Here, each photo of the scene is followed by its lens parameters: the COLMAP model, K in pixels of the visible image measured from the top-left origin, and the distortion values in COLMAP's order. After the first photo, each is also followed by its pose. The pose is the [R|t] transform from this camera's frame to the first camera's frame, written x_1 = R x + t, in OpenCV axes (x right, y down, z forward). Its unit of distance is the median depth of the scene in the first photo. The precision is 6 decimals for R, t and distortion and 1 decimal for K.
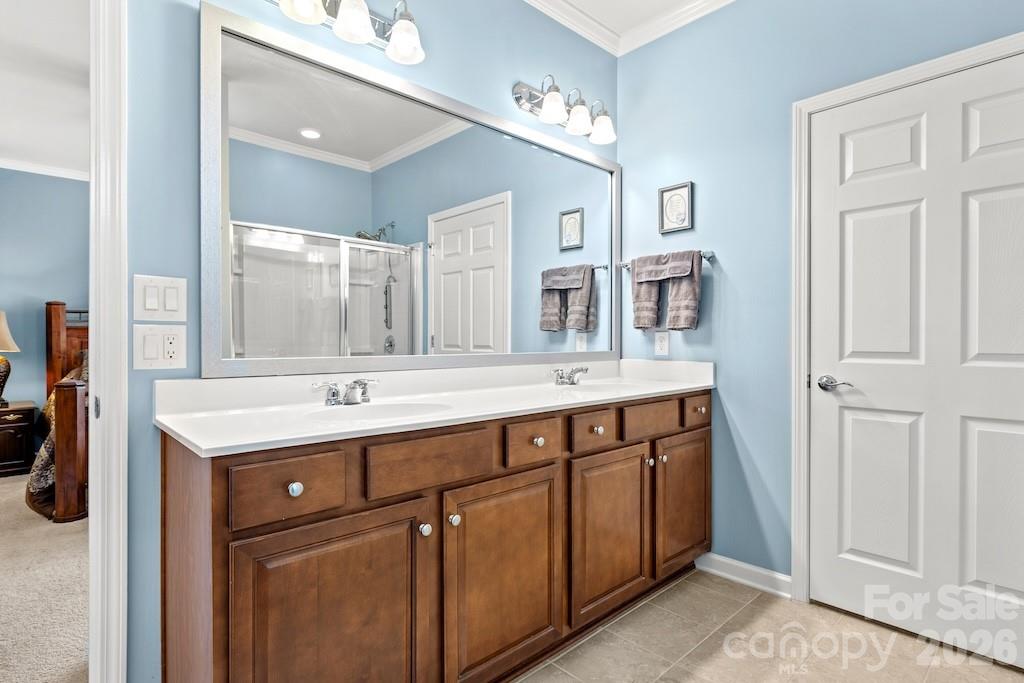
lens RADIAL K [[524.6, 0, 506.8], [0, 524.6, 346.0], [0, 0, 1]] dist [-0.004583, 0.000621]
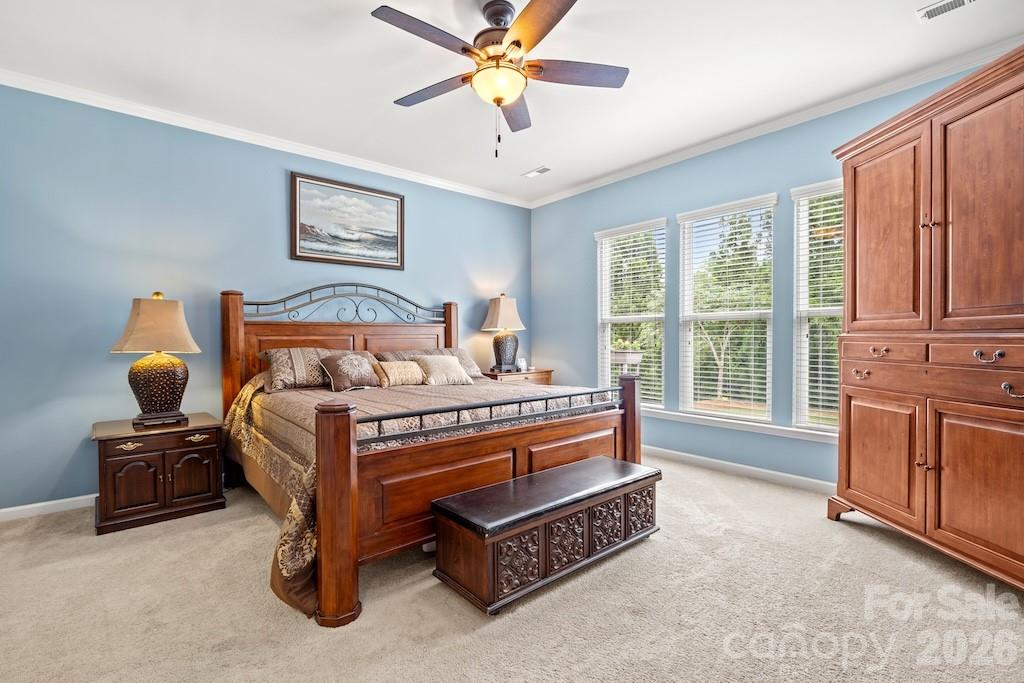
lens RADIAL K [[466.4, 0, 511.7], [0, 466.4, 344.6], [0, 0, 1]] dist [-0.001952, -0.000110]
pose [[0.999185, -0.001811, -0.040329, -0.400644], [0.001976, 0.999990, 0.004053, -0.003203], [0.040321, -0.004129, 0.999178, 0.292063]]
